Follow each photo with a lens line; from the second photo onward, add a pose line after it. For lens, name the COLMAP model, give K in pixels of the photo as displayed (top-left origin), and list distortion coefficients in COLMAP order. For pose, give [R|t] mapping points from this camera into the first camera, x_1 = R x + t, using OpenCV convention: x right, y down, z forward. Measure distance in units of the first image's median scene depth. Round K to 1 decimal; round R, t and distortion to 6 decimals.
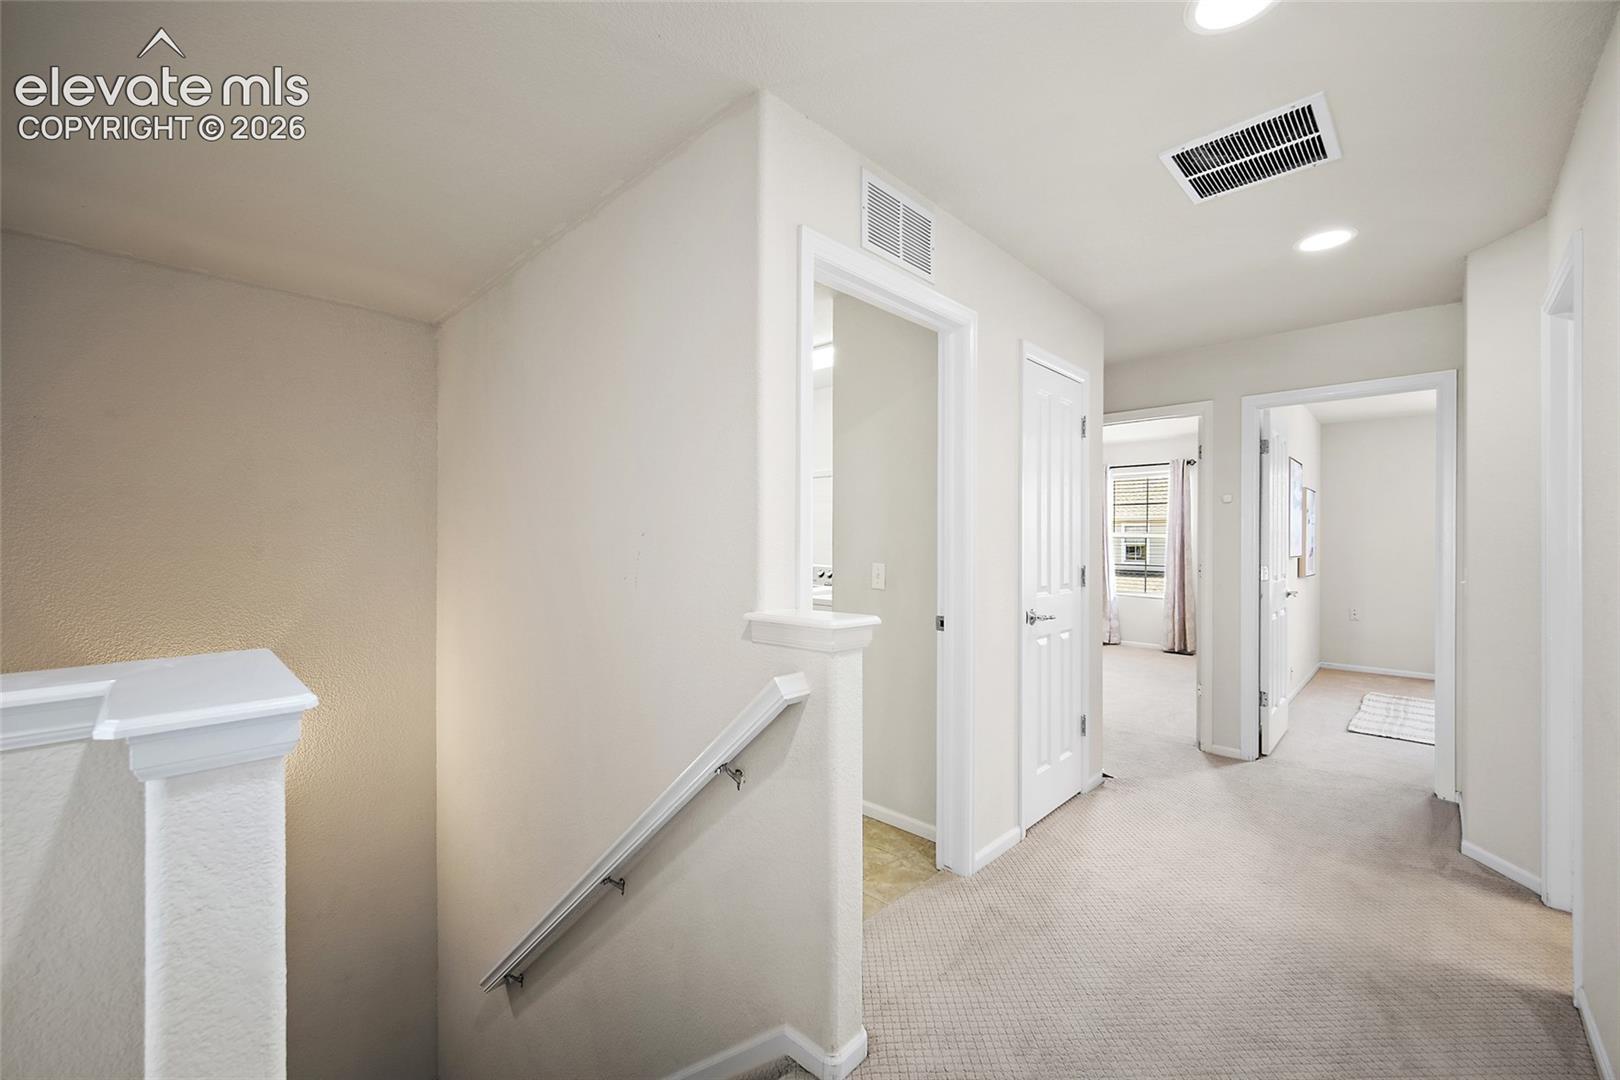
lens RADIAL K [[636.0, 0, 812.5], [0, 636.0, 539.8], [0, 0, 1]] dist [-0.001551, -0.000294]
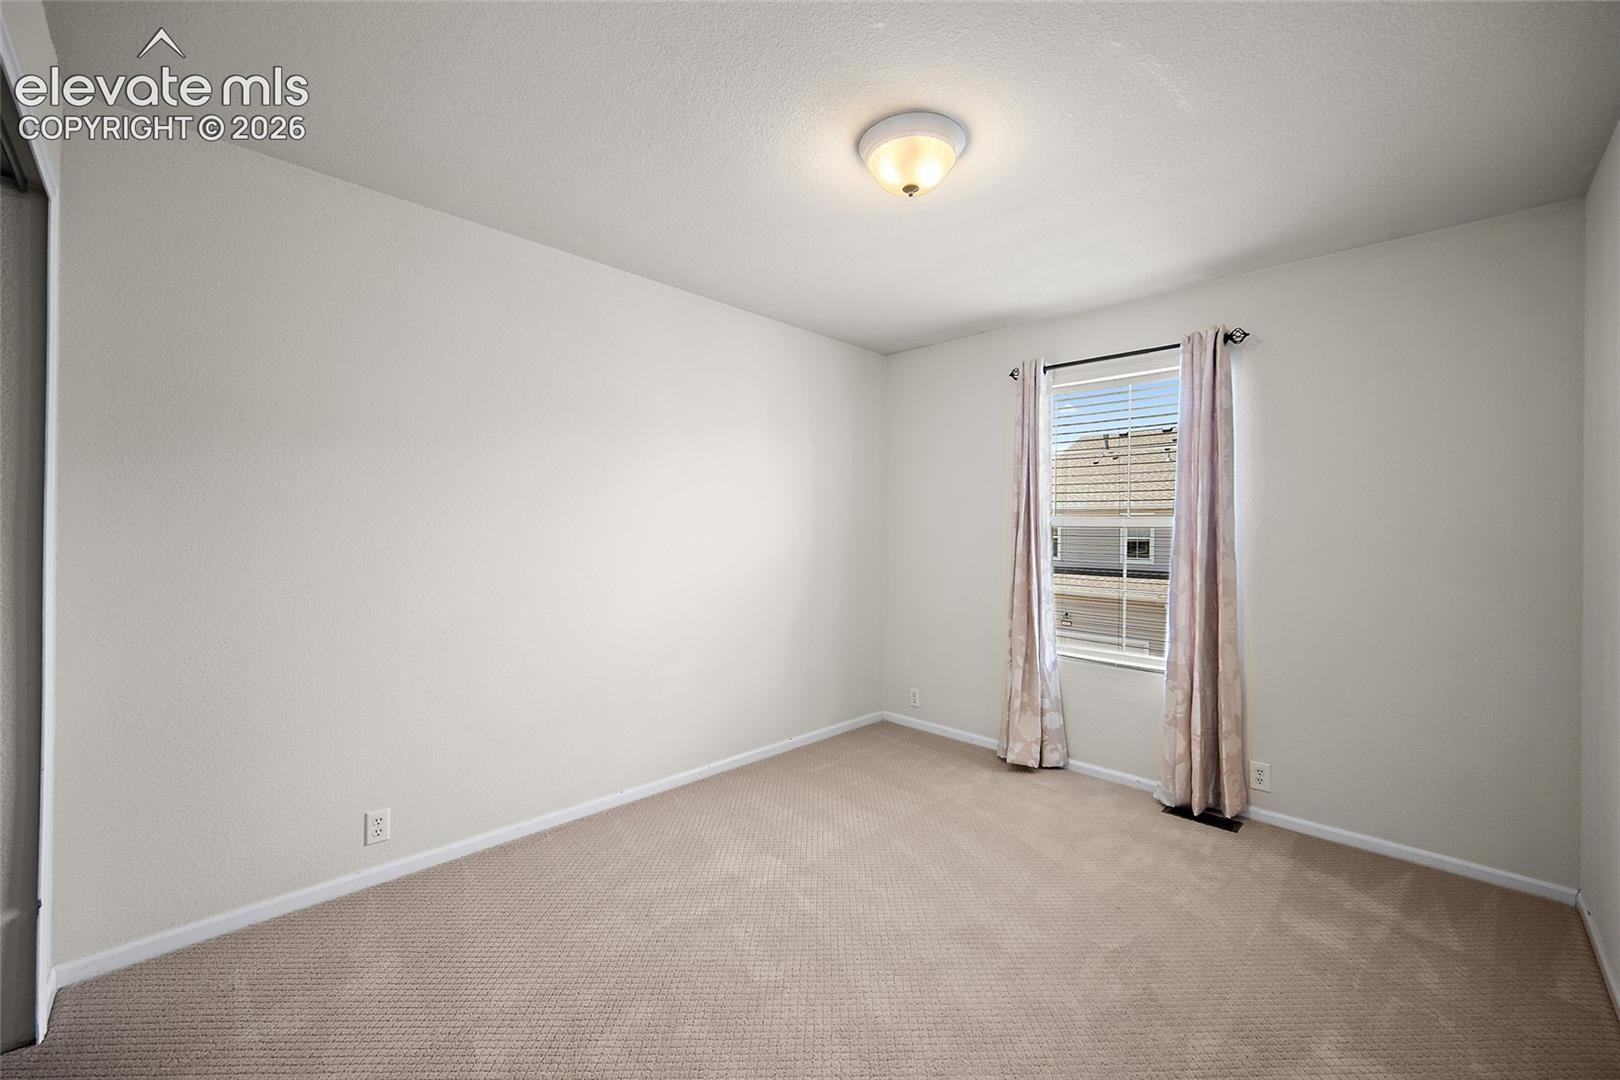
lens RADIAL K [[631.9, 0, 814.8], [0, 631.9, 526.8], [0, 0, 1]] dist [-0.000262, -0.000068]
pose [[0.999749, 0.004361, -0.021993, 0.340772], [-0.004423, 0.999986, -0.002777, -0.000713], [0.021981, 0.002873, 0.999754, 0.596987]]
